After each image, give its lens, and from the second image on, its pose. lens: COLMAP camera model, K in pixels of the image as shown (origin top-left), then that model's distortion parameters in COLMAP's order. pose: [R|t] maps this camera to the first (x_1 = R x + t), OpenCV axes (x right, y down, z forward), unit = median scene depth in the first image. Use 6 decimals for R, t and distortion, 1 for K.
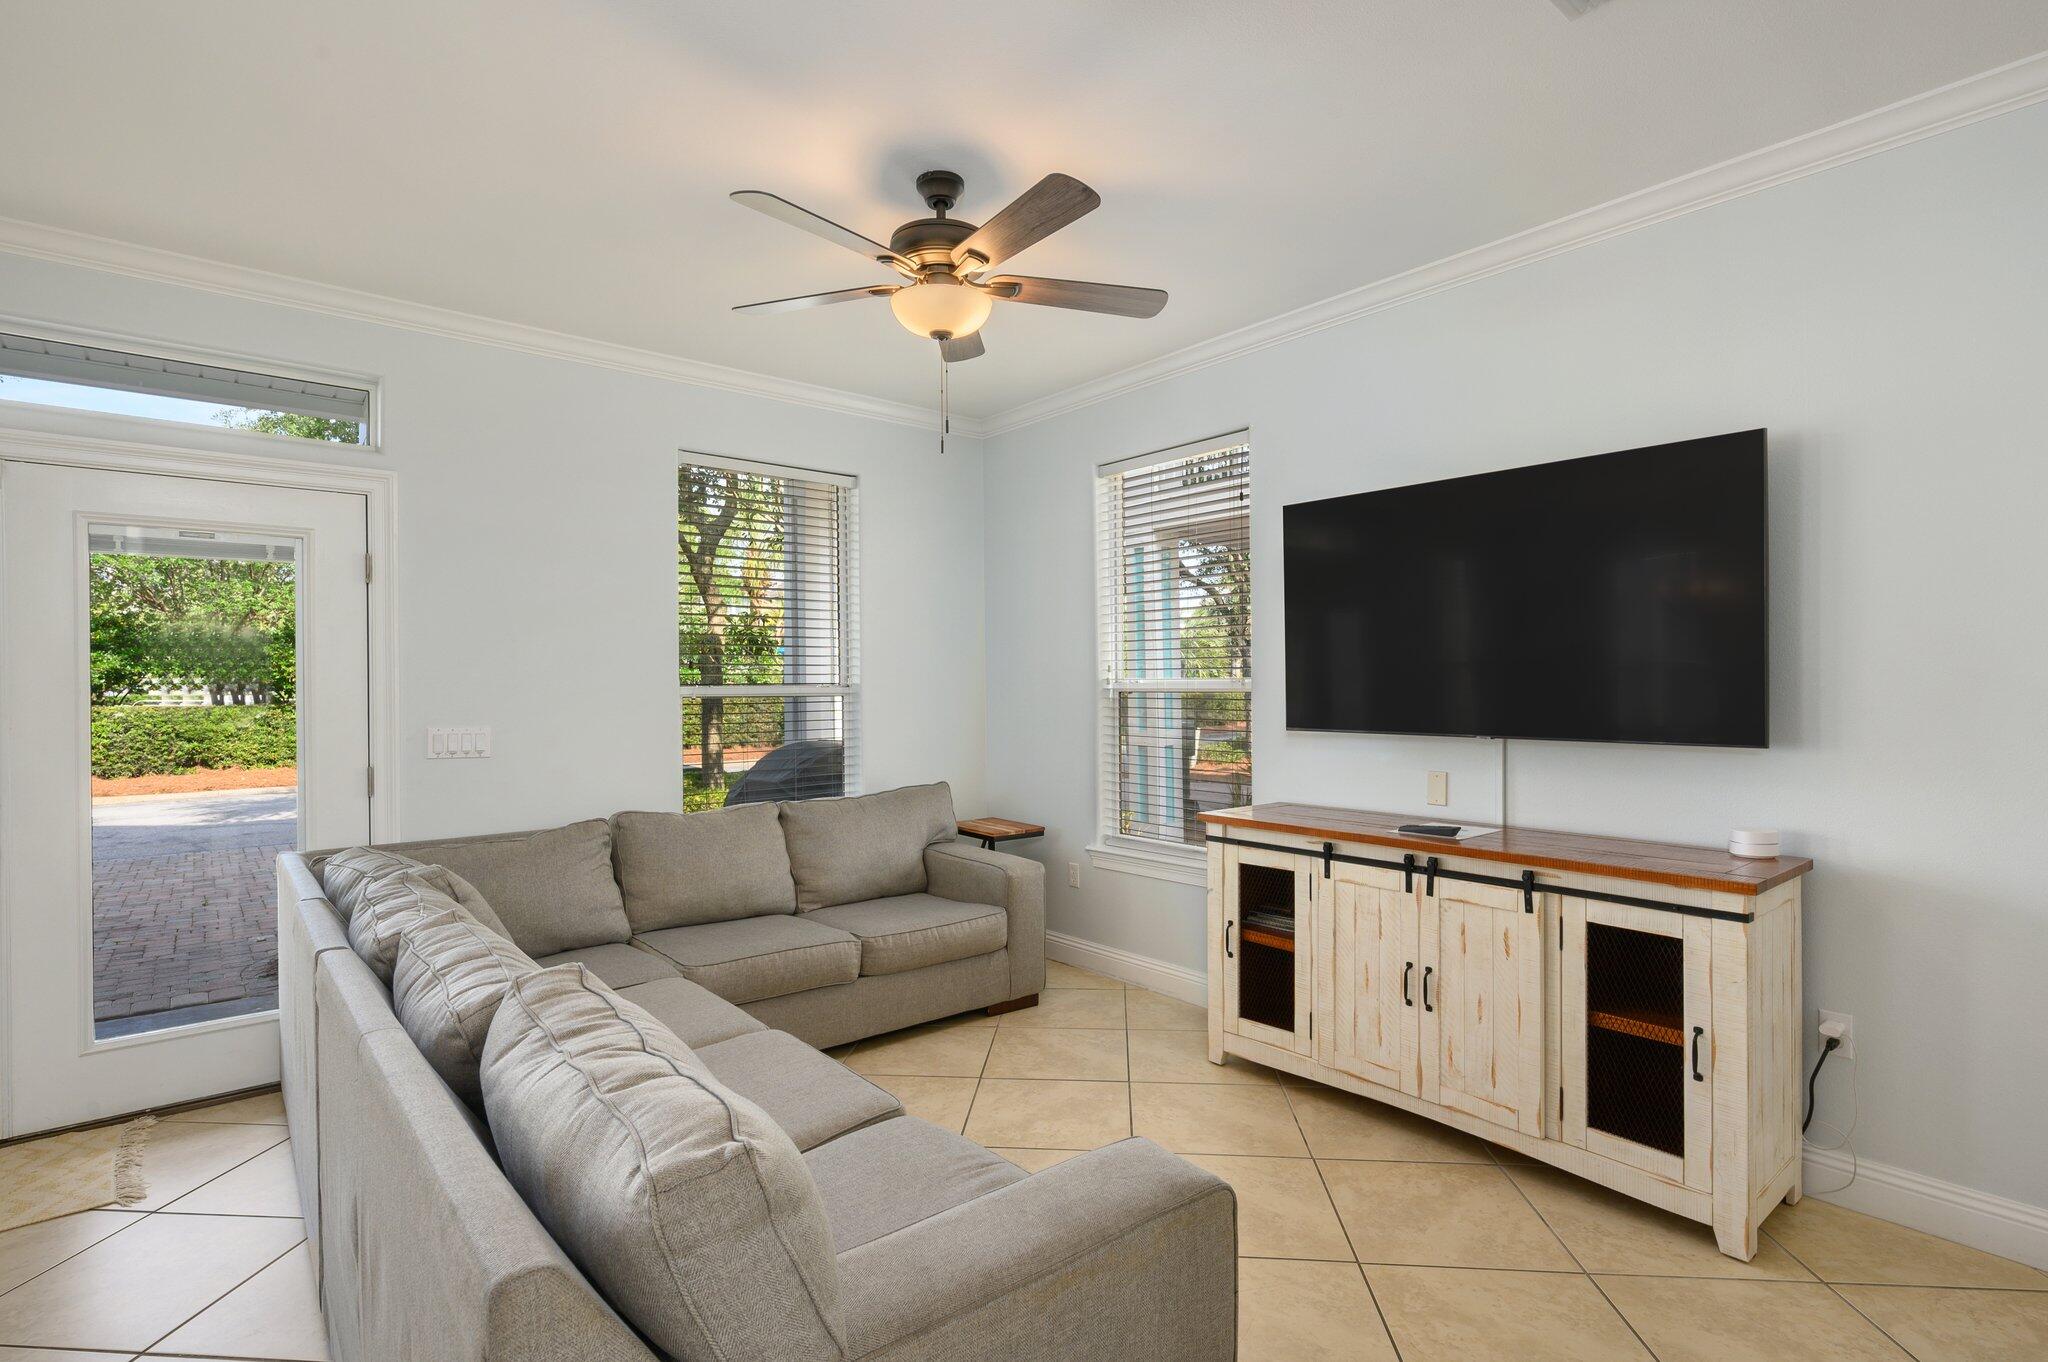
lens RADIAL K [[1003.4, 0, 1024.0], [0, 1003.4, 681.0], [0, 0, 1]] dist [0.002407, 0.000353]
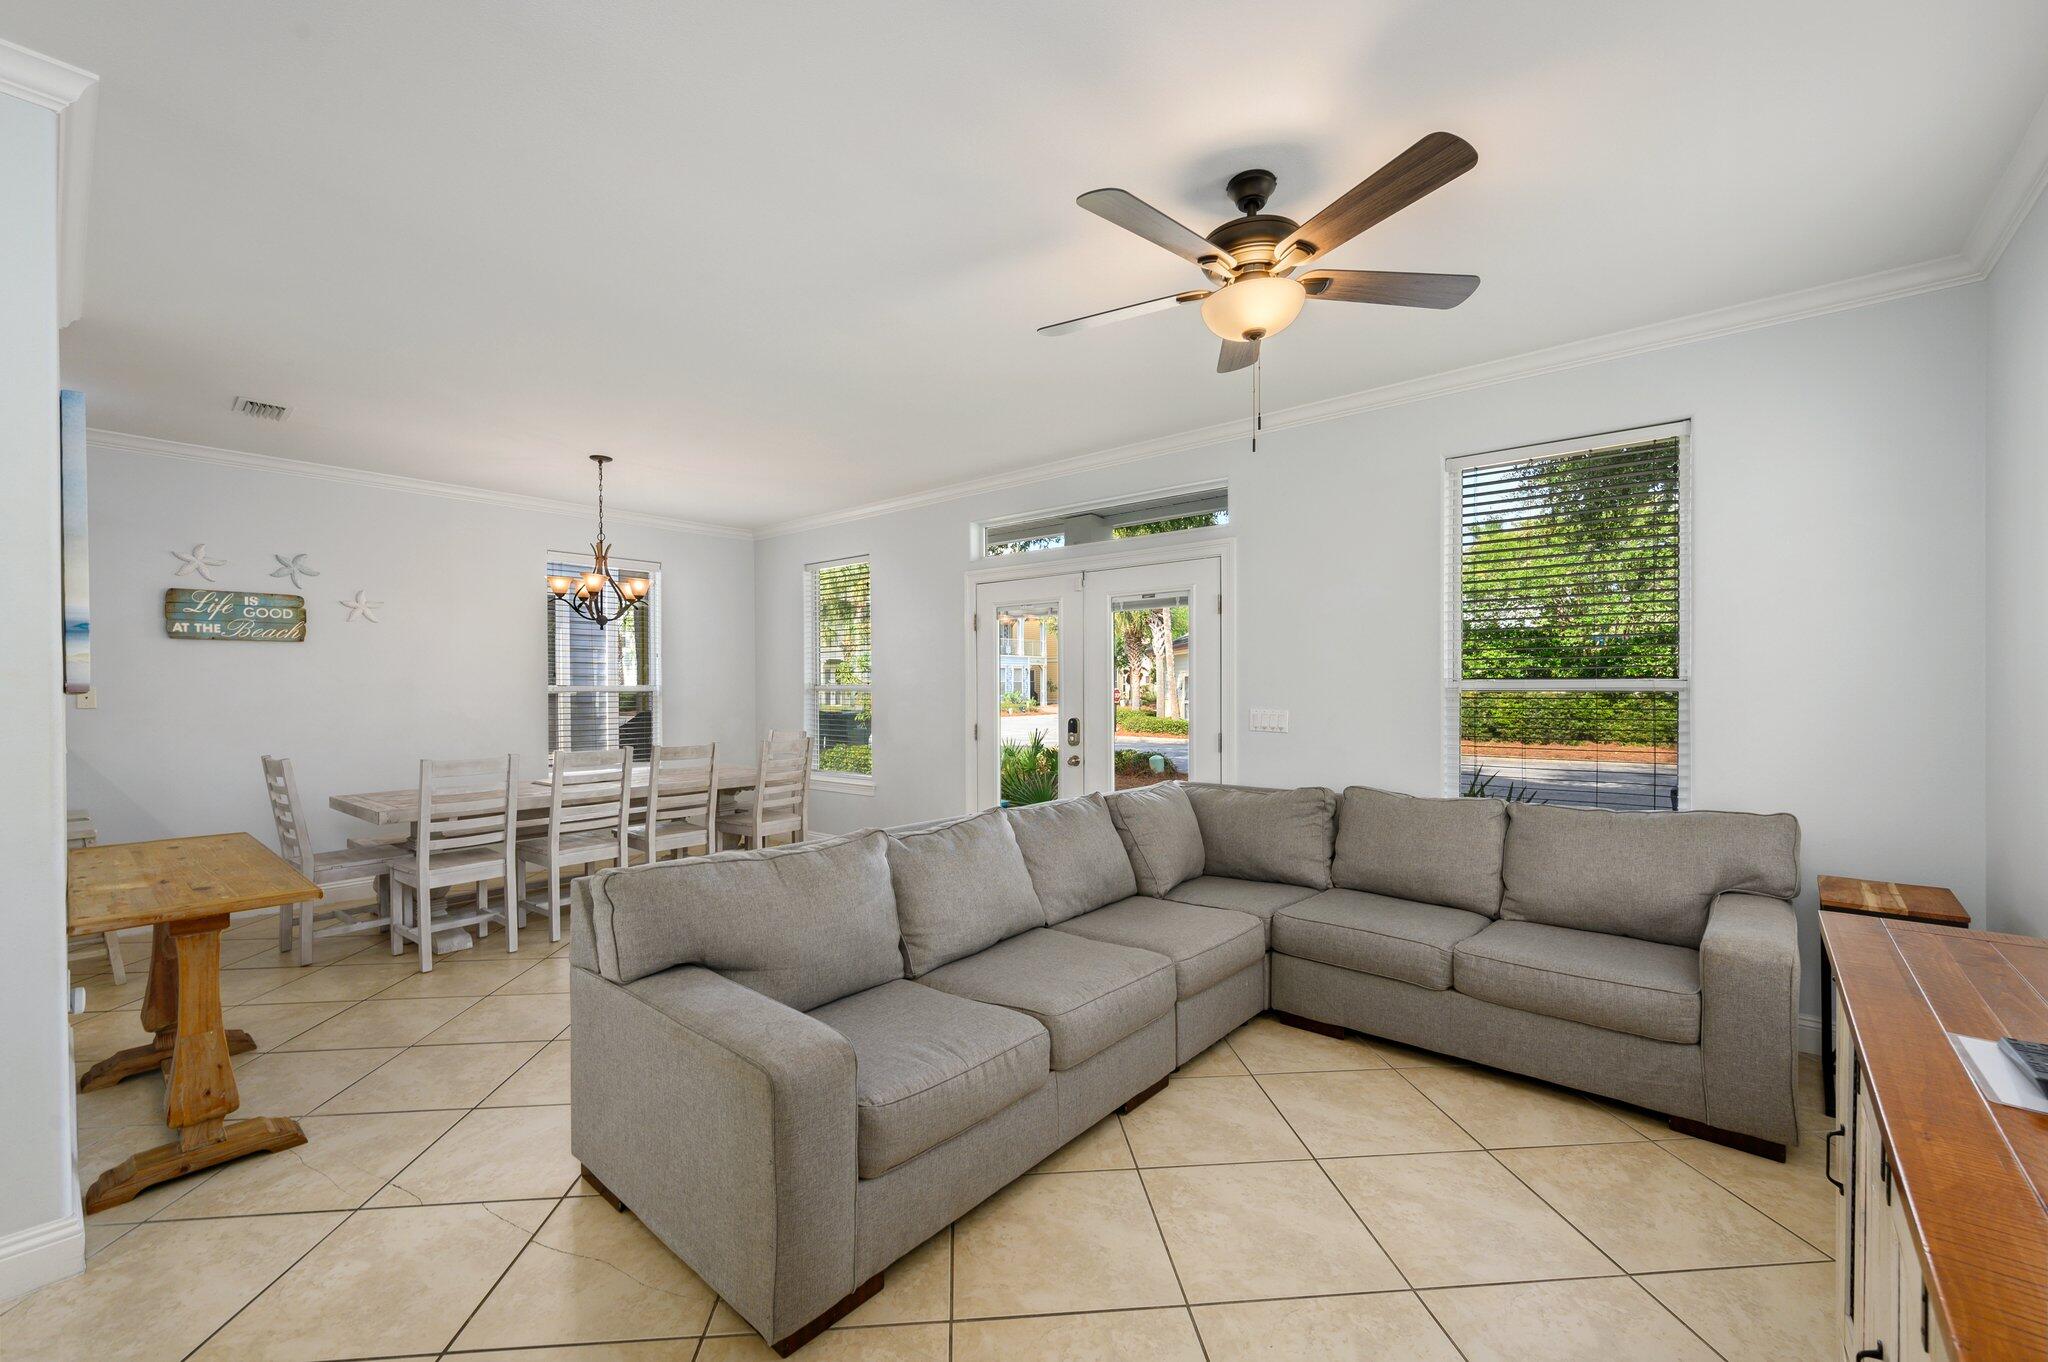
lens RADIAL K [[824.2, 0, 1024.0], [0, 824.2, 681.0], [0, 0, 1]] dist [-0.000199, 0.000089]
pose [[0.170453, 0.003487, -0.985360, 0.612776], [0.005075, 0.999977, 0.004417, -0.001864], [0.985353, -0.005754, 0.170431, 0.543204]]
